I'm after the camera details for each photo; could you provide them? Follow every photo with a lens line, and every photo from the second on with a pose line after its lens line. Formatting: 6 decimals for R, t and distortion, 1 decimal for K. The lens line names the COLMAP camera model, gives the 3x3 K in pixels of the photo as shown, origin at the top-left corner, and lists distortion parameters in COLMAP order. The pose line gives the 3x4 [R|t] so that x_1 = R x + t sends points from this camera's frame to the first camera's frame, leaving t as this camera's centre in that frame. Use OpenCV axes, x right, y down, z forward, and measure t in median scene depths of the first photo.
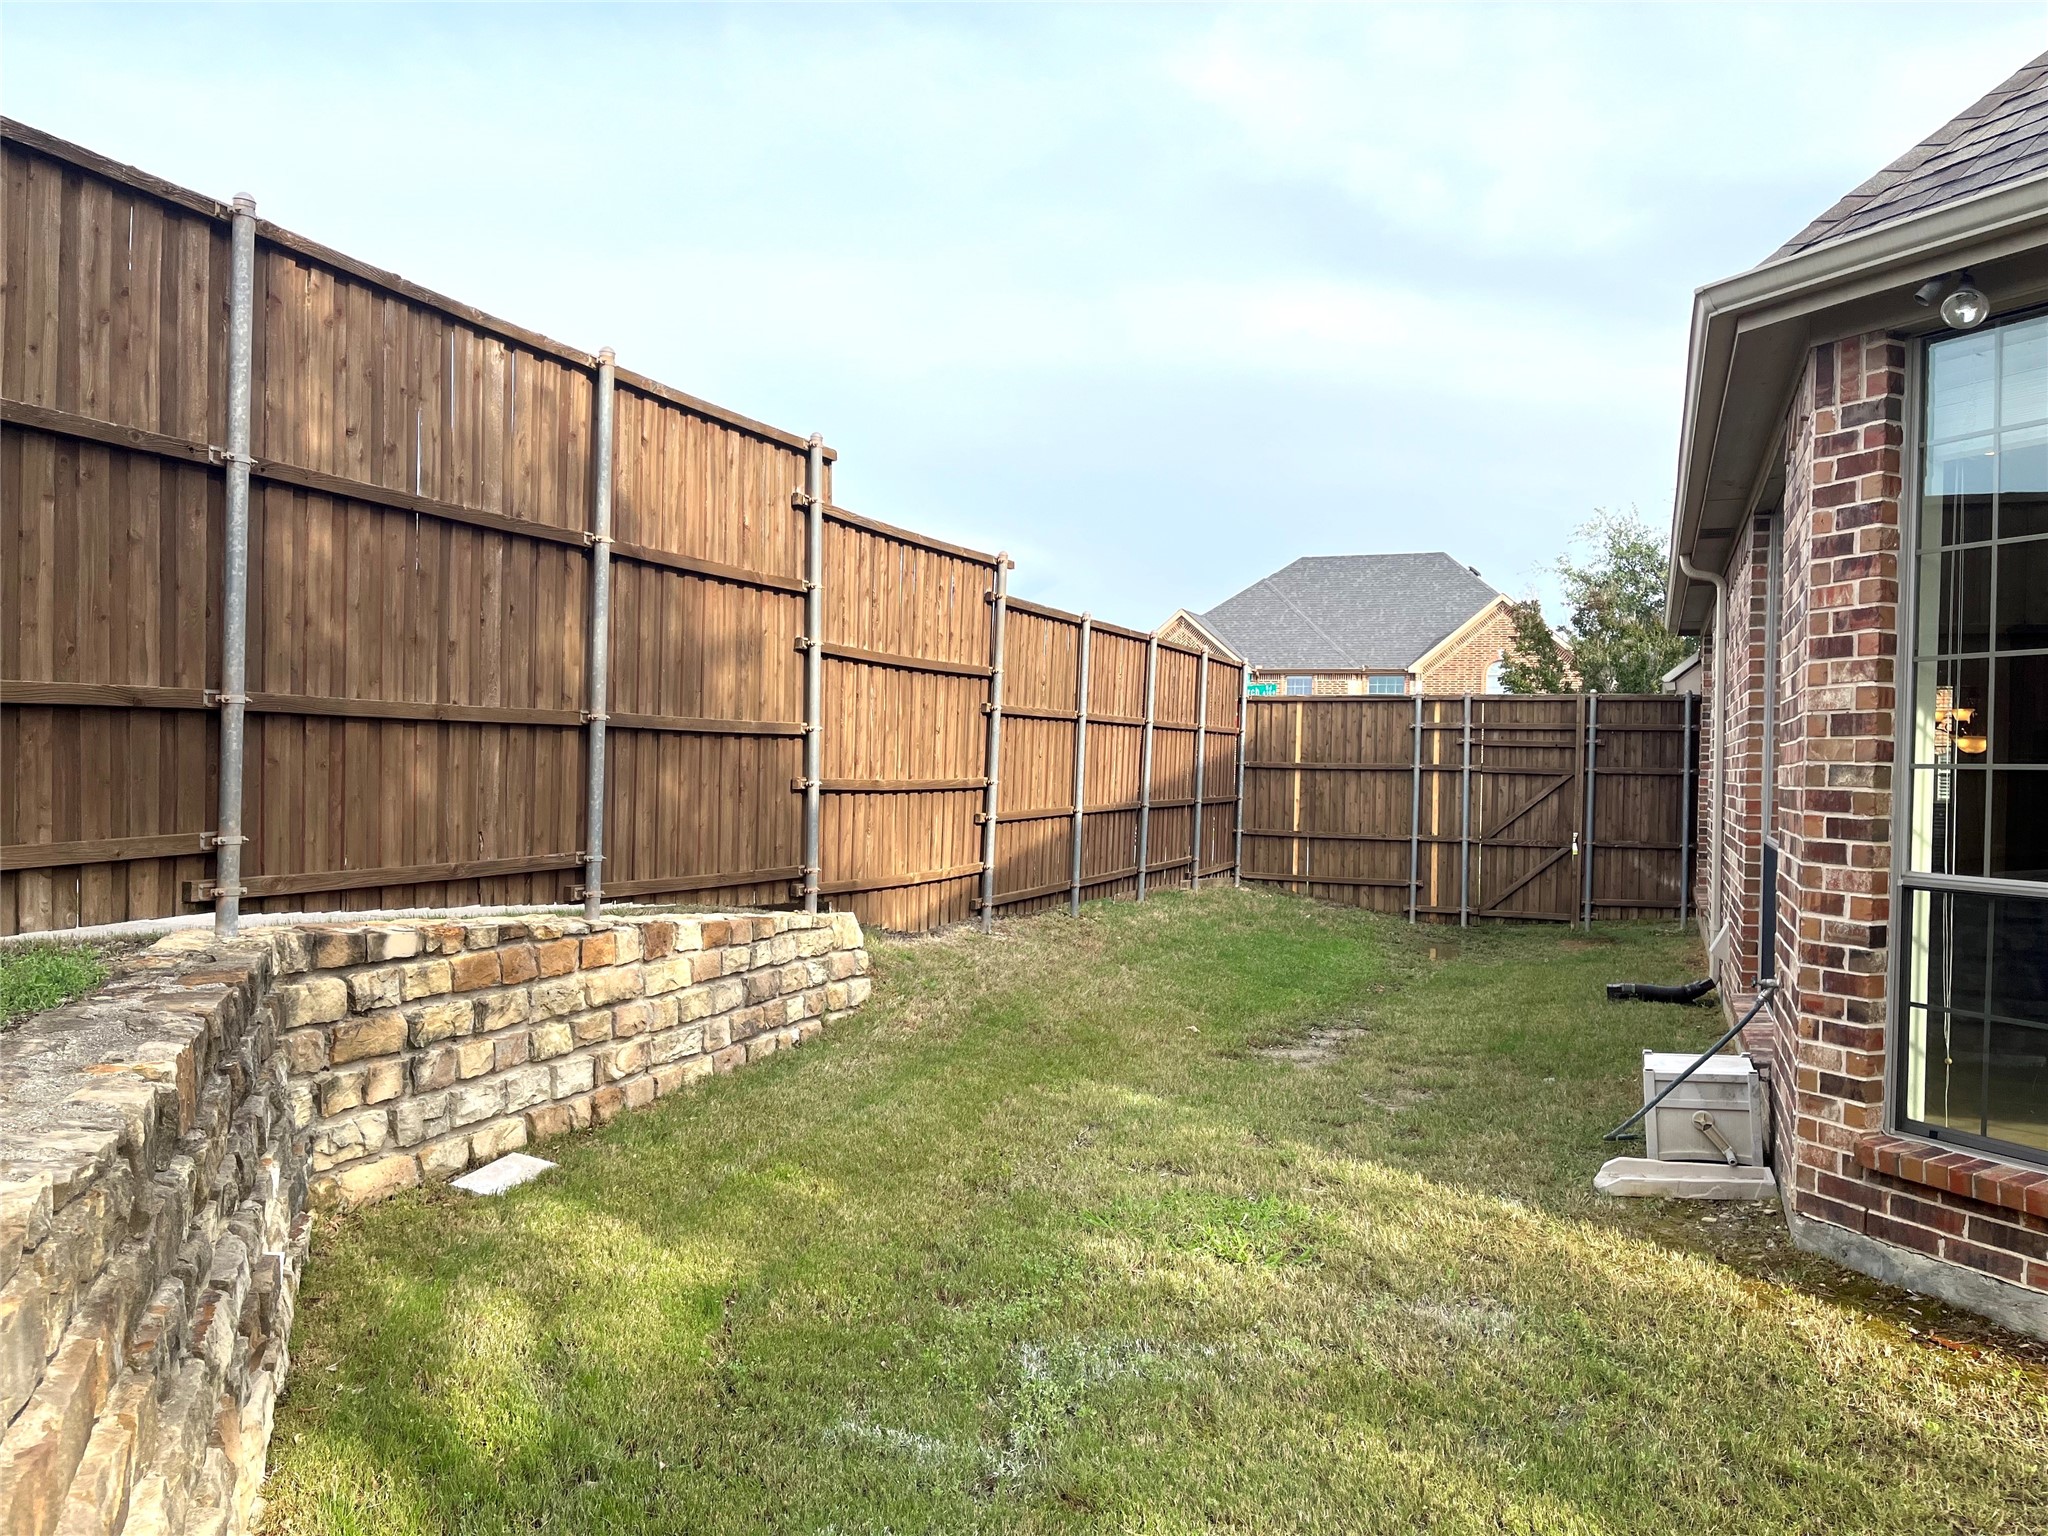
lens RADIAL K [[1543.1, 0, 1024.0], [0, 1543.1, 768.0], [0, 0, 1]] dist [0.107817, -0.149160]
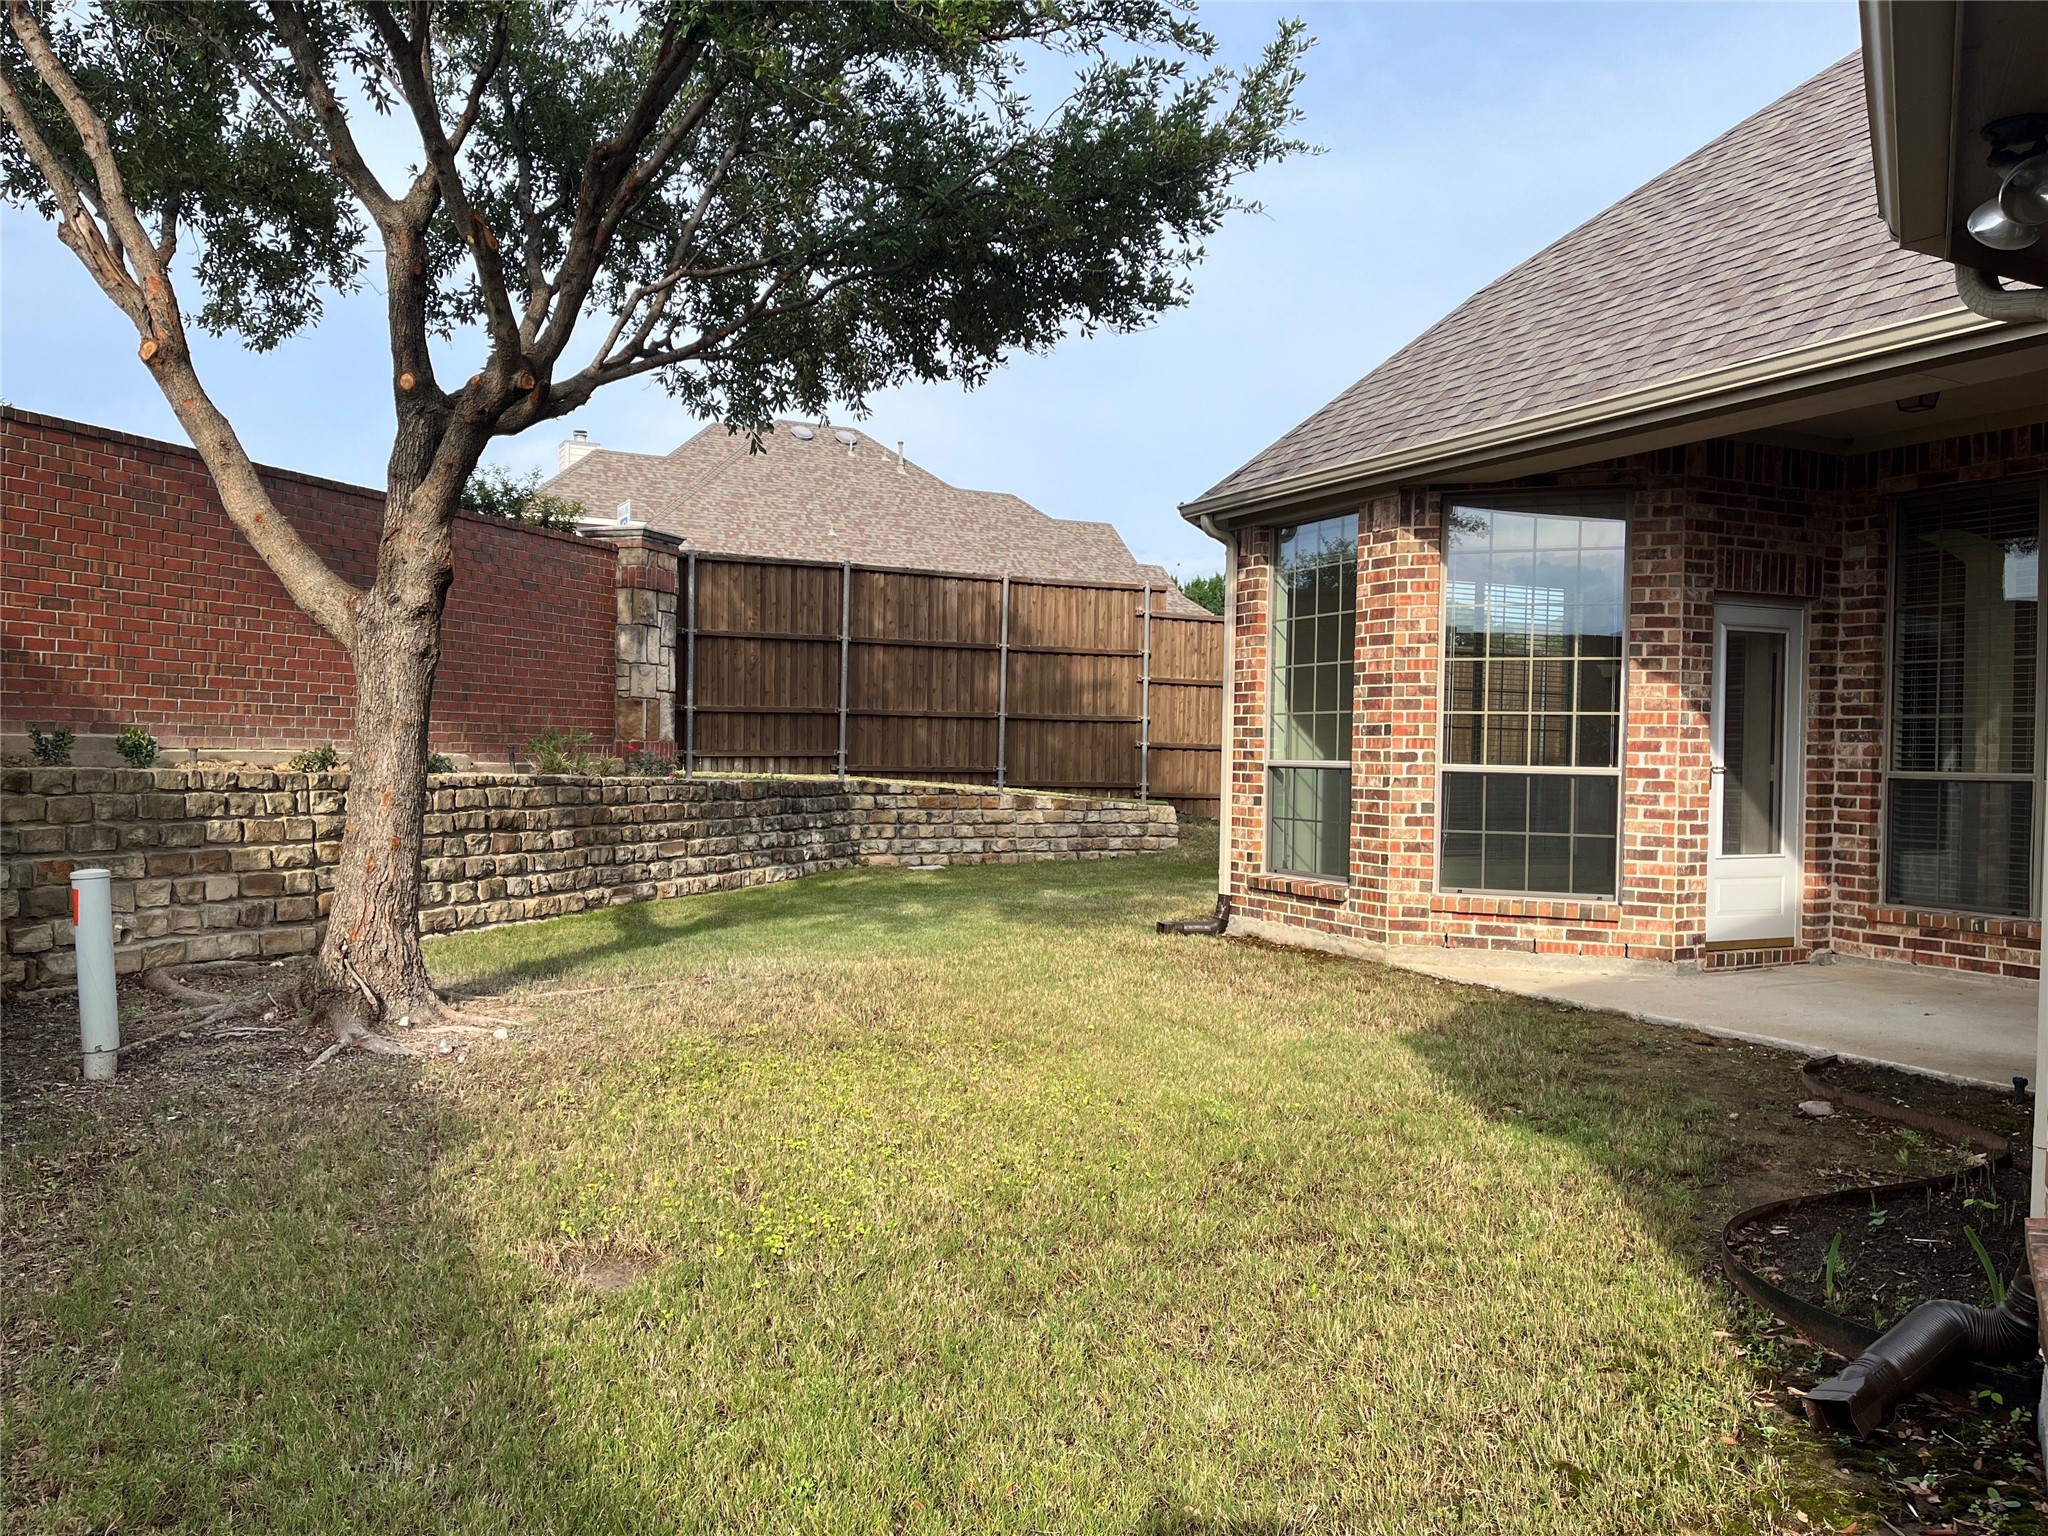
lens RADIAL K [[1543.1, 0, 1024.0], [0, 1543.1, 768.0], [0, 0, 1]] dist [0.107817, -0.149160]
pose [[0.692425, 0.000312, -0.721489, 1.767300], [-0.007984, 0.999942, -0.007230, 0.082199], [0.721445, 0.010767, 0.692388, -0.828455]]
